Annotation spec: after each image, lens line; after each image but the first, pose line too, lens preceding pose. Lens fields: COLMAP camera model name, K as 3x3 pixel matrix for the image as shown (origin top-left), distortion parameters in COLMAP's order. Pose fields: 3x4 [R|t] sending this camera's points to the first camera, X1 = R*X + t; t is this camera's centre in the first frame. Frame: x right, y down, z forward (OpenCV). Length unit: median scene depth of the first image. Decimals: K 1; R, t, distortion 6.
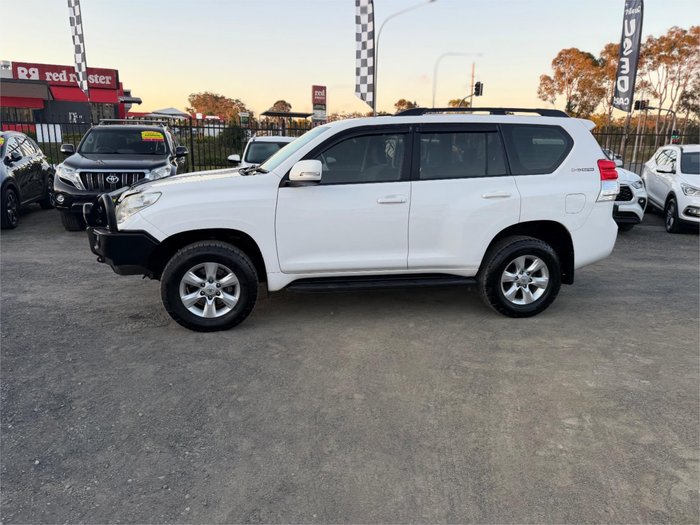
lens RADIAL K [[496.2, 0, 347.9], [0, 496.2, 260.7], [0, 0, 1]] dist [0.021096, -0.028074]
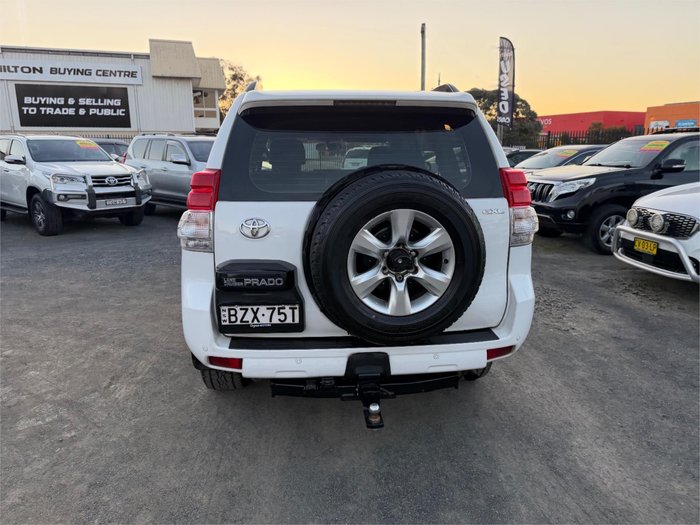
lens RADIAL K [[496.2, 0, 347.9], [0, 496.2, 260.7], [0, 0, 1]] dist [0.021096, -0.028074]
pose [[-0.094497, 0.197820, -0.975673, 1.050719], [-0.233270, 0.948374, 0.214877, -0.268796], [0.967810, 0.247901, -0.043473, 1.220016]]
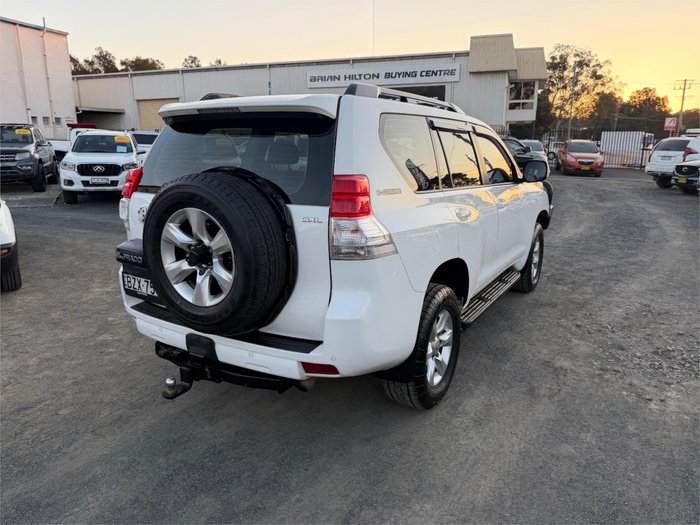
lens RADIAL K [[496.2, 0, 347.9], [0, 496.2, 260.7], [0, 0, 1]] dist [0.021096, -0.028074]
pose [[-0.677389, 0.153268, -0.719481, 0.847075], [-0.180110, 0.913731, 0.364221, -0.392779], [0.713235, 0.376305, -0.591346, 1.676251]]
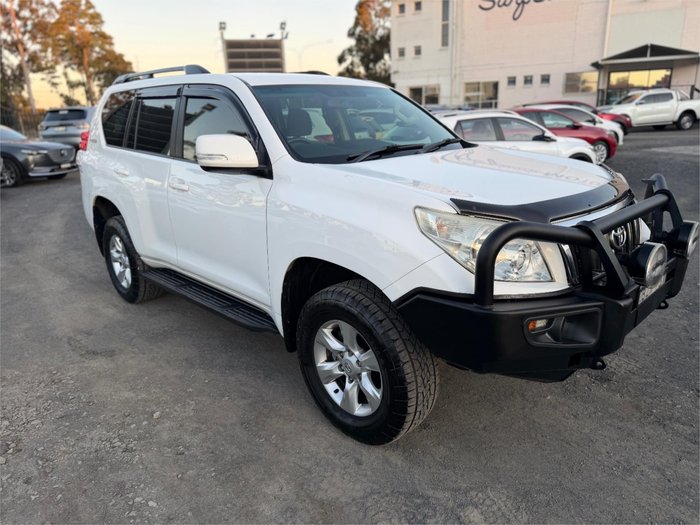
lens RADIAL K [[496.2, 0, 347.9], [0, 496.2, 260.7], [0, 0, 1]] dist [0.021096, -0.028074]
pose [[-0.537800, -0.236176, 0.809316, -0.736549], [0.213676, 0.890432, 0.401837, -0.349012], [-0.815545, 0.389040, -0.428409, 1.460270]]
